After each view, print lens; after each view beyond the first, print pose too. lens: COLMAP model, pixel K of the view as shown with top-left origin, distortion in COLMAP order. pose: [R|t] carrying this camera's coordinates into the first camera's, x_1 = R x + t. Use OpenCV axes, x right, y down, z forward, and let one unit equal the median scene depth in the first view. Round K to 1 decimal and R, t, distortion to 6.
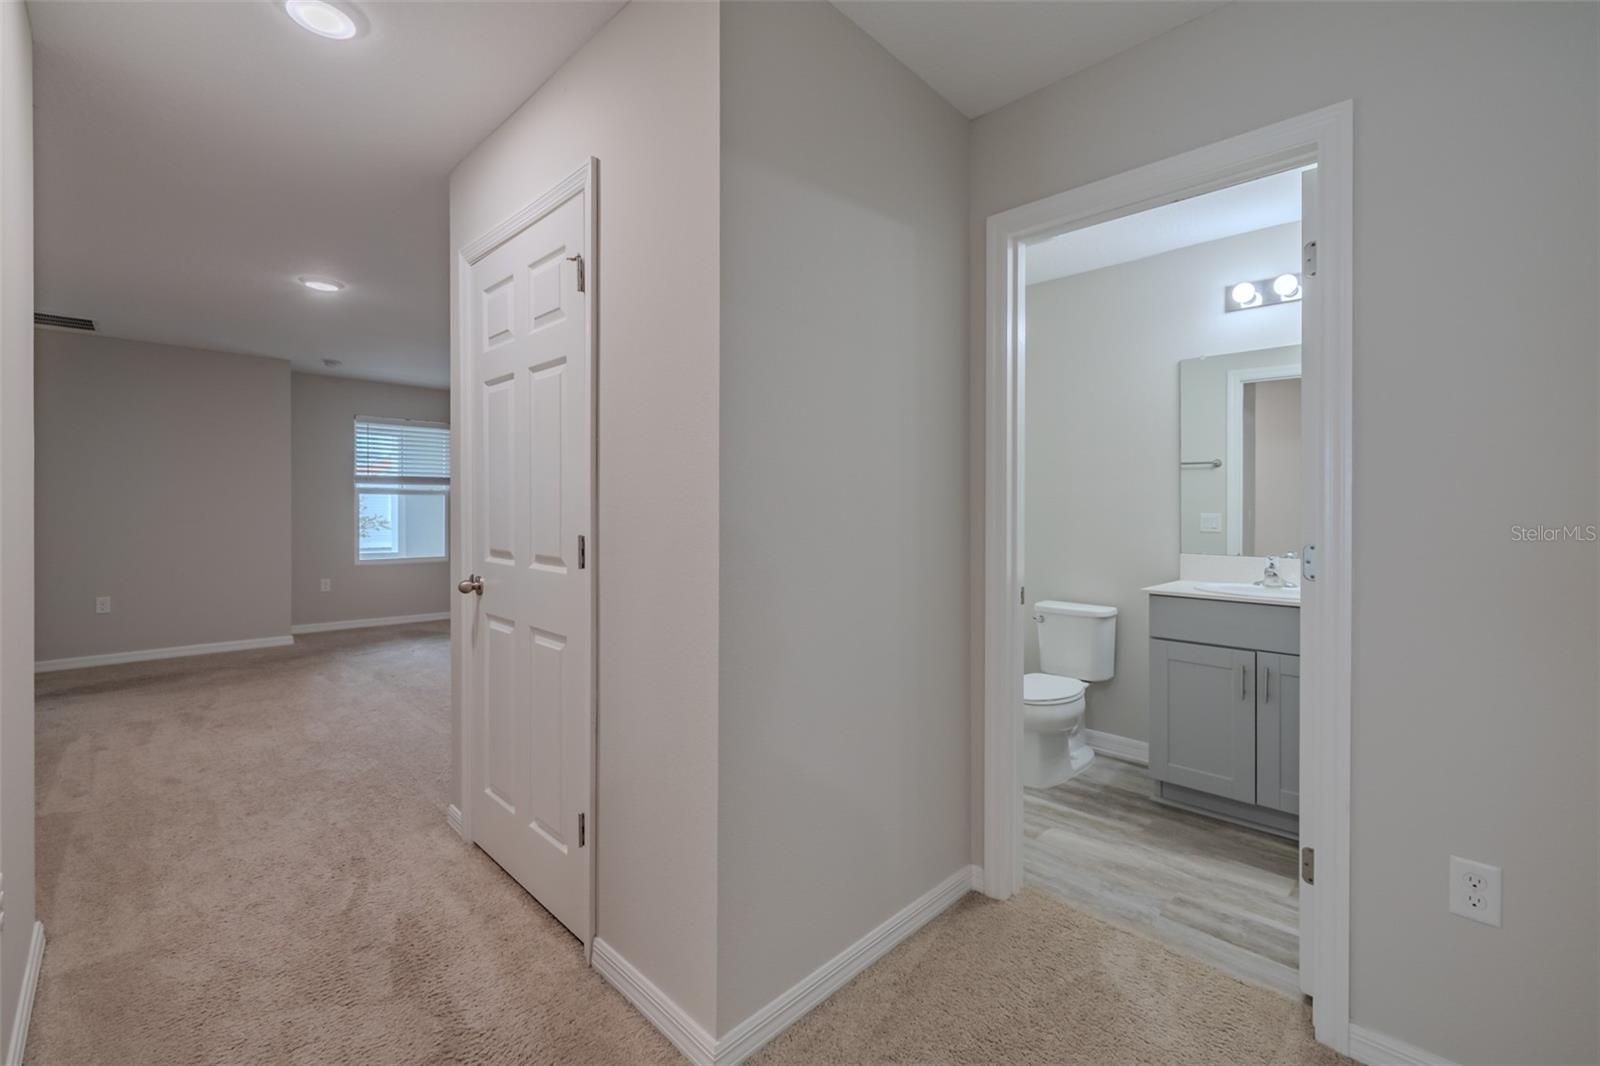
lens RADIAL K [[696.4, 0, 795.7], [0, 696.4, 521.3], [0, 0, 1]] dist [0.000116, -0.000531]
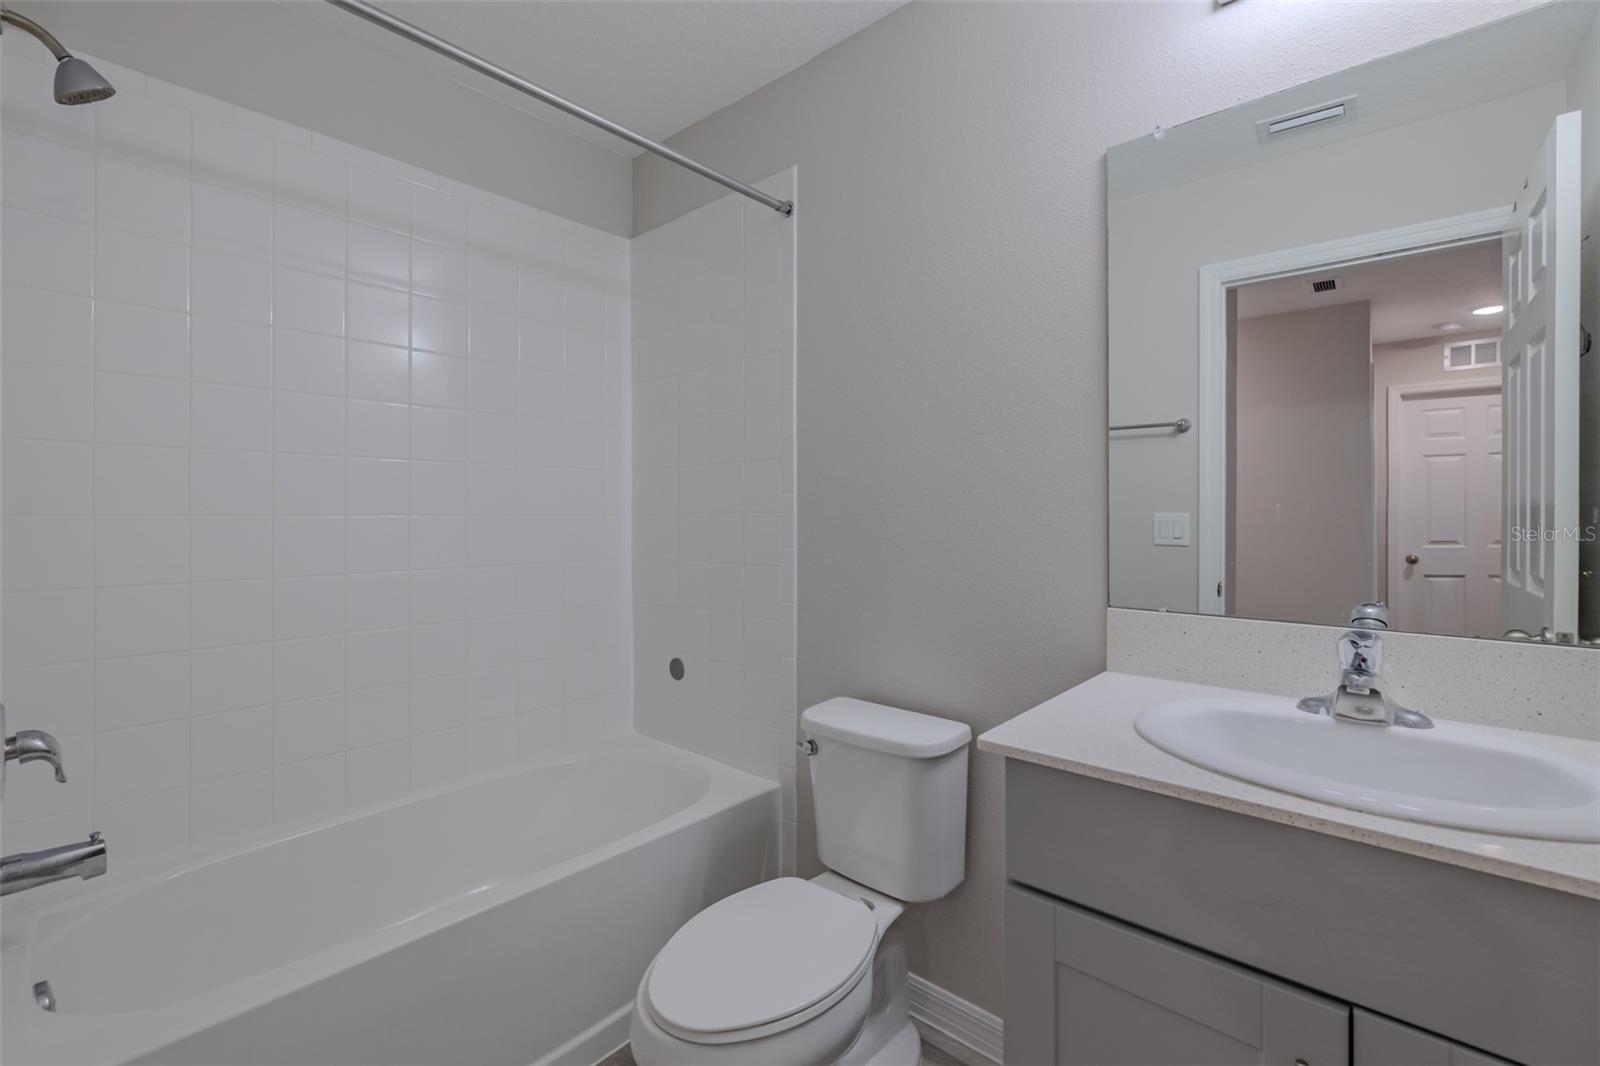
lens RADIAL K [[696.4, 0, 797.2], [0, 696.4, 518.5], [0, 0, 1]] dist [0.000116, -0.000531]
pose [[0.998661, -0.001630, 0.051697, 0.338831], [0.001961, 0.999978, -0.006362, -0.004250], [-0.051686, 0.006455, 0.998643, 0.581857]]
